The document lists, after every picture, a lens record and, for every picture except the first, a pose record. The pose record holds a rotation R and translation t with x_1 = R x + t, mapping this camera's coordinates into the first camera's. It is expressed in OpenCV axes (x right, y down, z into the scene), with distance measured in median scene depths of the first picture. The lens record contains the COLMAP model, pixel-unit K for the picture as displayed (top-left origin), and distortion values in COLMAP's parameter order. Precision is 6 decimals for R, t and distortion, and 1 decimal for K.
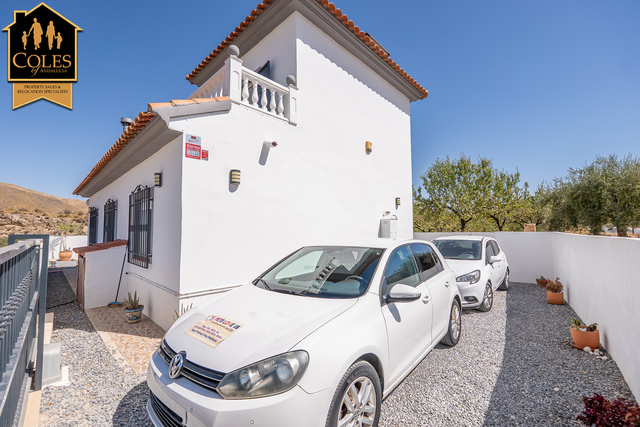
lens RADIAL K [[261.7, 0, 319.3], [0, 261.7, 217.4], [0, 0, 1]] dist [-0.011708, -0.000176]
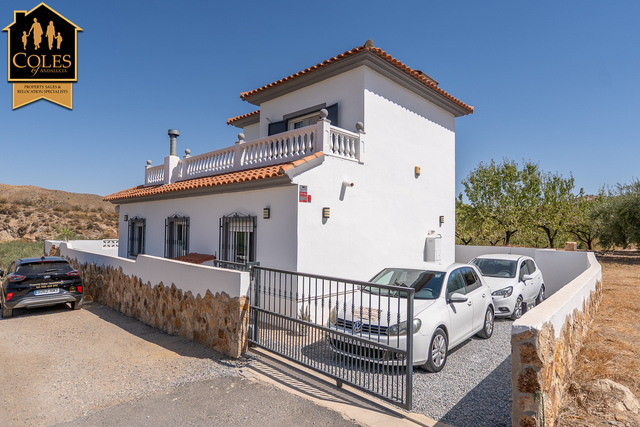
lens RADIAL K [[368.8, 0, 320.0], [0, 368.8, 213.5], [0, 0, 1]] dist [-0.000130, 0.000391]
pose [[0.999728, 0.018919, 0.013659, -0.286981], [-0.019059, 0.999766, 0.010238, -0.127927], [-0.013462, -0.010496, 0.999854, -0.650641]]
